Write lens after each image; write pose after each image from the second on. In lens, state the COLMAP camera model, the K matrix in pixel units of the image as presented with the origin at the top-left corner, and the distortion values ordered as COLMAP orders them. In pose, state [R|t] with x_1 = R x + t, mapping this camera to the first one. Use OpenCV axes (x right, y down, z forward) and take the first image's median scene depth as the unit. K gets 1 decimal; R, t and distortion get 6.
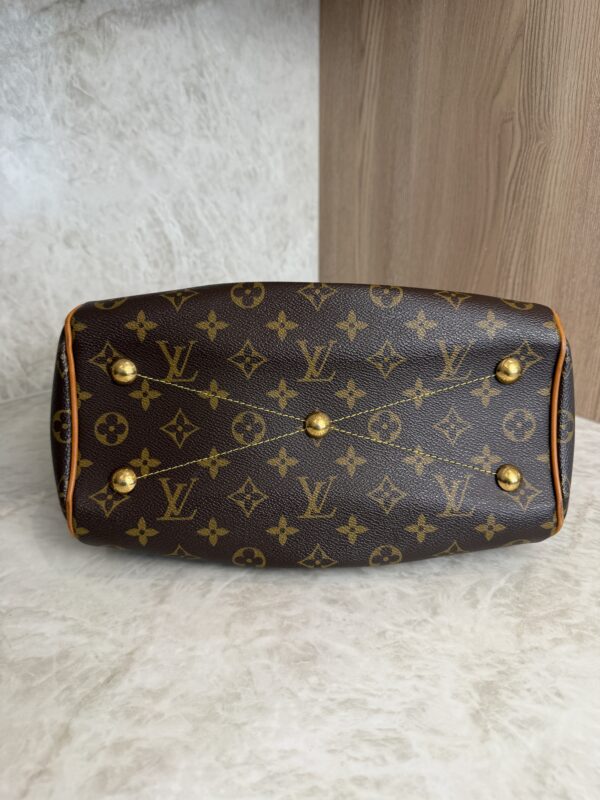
lens RADIAL K [[584.5, 0, 306.8], [0, 584.5, 398.7], [0, 0, 1]] dist [-0.023047, 0.003343]
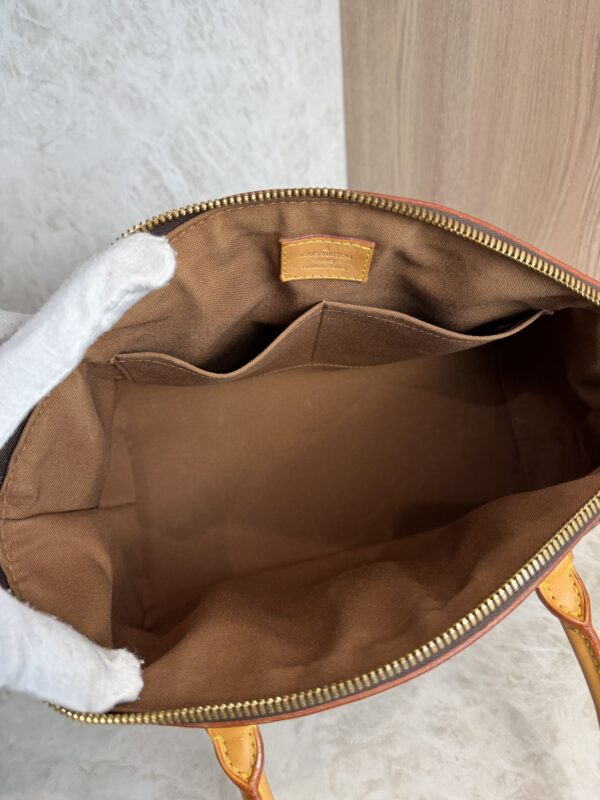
lens RADIAL K [[594.0, 0, 301.8], [0, 594.0, 396.1], [0, 0, 1]] dist [-0.035713, 0.009335]
pose [[0.996422, -0.078488, -0.031356, -0.064318], [0.084104, 0.957510, 0.275865, -0.270274], [0.008371, -0.277515, 0.960685, 0.165678]]
